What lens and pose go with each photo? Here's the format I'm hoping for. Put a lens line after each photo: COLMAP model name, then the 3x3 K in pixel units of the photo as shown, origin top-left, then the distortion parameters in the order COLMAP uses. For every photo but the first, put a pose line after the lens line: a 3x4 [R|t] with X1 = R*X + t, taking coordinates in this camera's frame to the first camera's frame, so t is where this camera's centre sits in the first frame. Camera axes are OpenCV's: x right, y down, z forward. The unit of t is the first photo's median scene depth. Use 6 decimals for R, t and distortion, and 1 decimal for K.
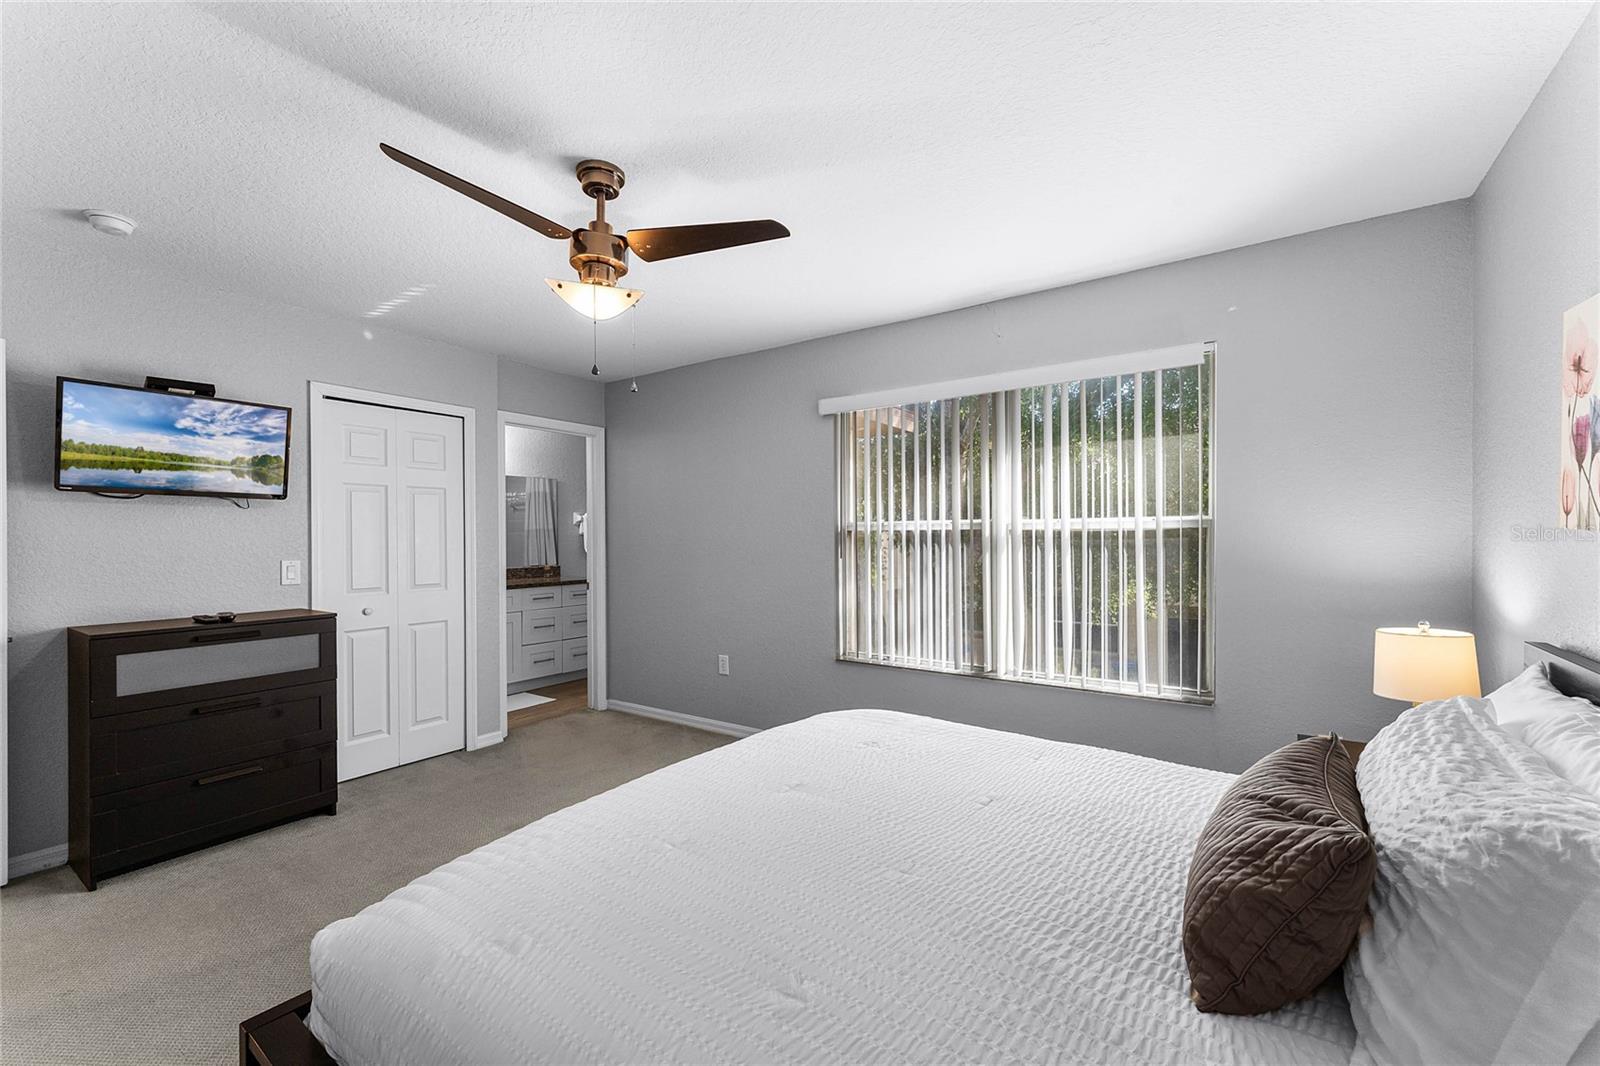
lens RADIAL K [[656.0, 0, 800.0], [0, 656.0, 533.0], [0, 0, 1]] dist [-0.000461, -0.000035]
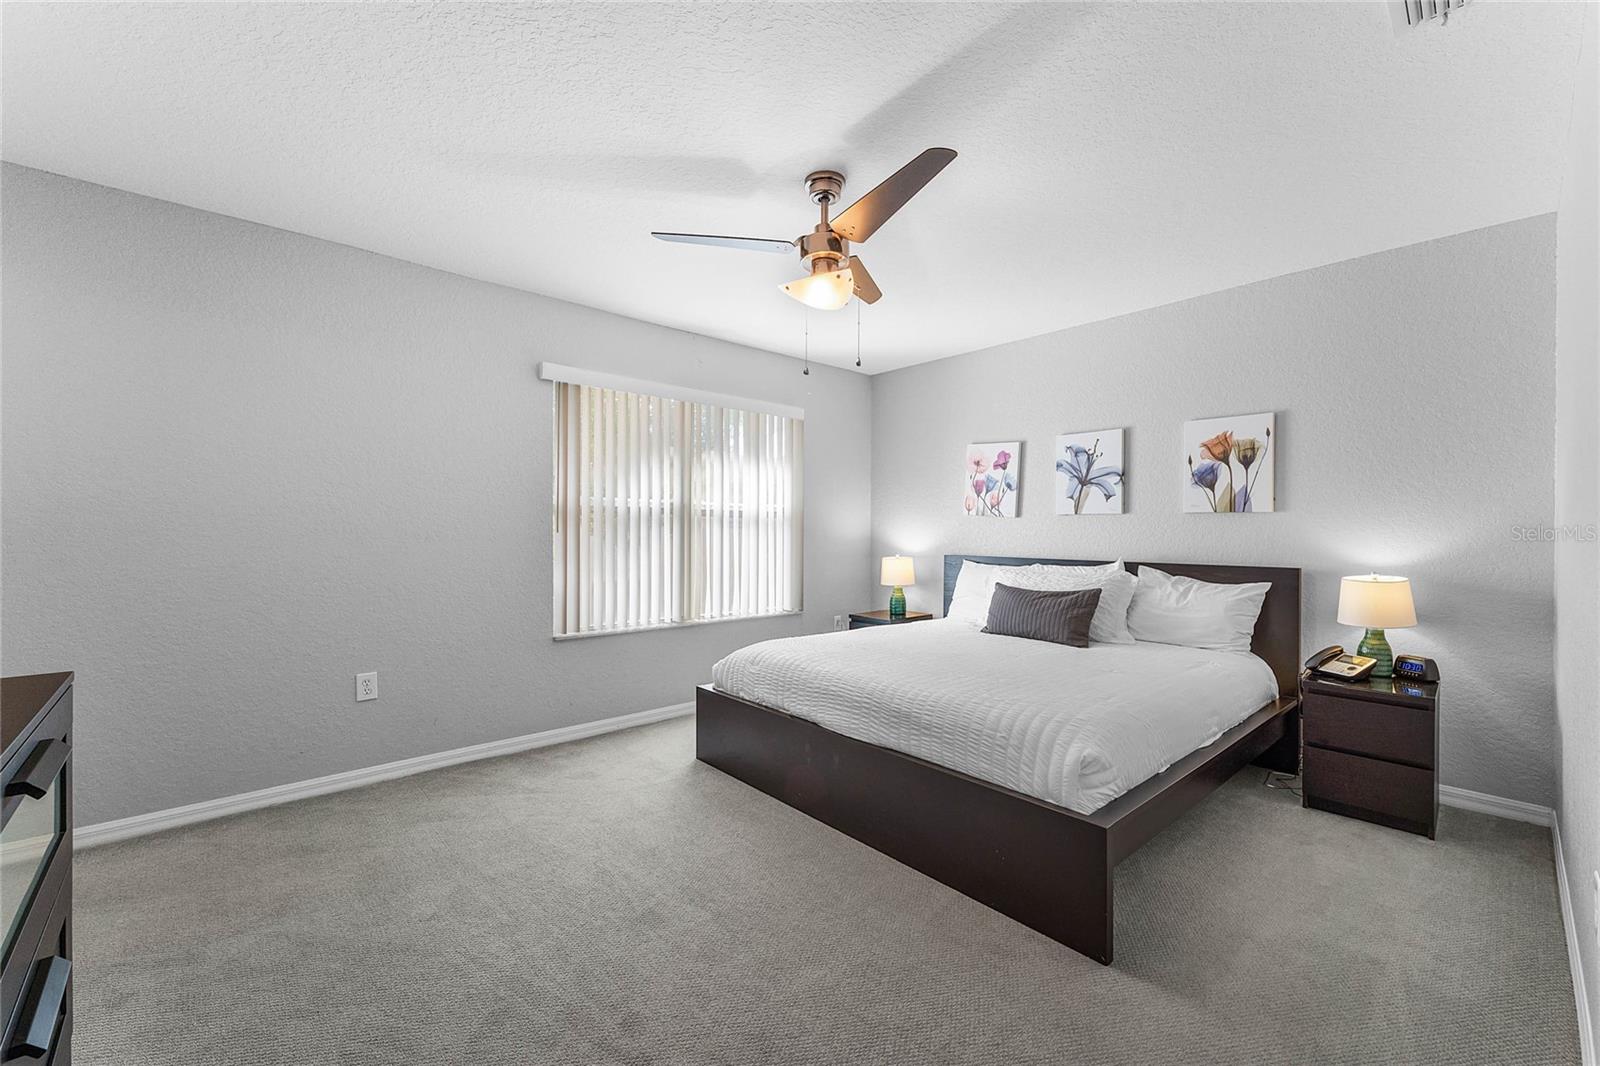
lens RADIAL K [[652.7, 0, 800.0], [0, 652.7, 533.0], [0, 0, 1]] dist [0.000363, 0.000043]
pose [[0.221099, 0.002609, 0.975248, -0.804326], [-0.012017, 0.999928, 0.000050, 0.034063], [-0.975177, -0.011731, 0.221114, 0.448506]]
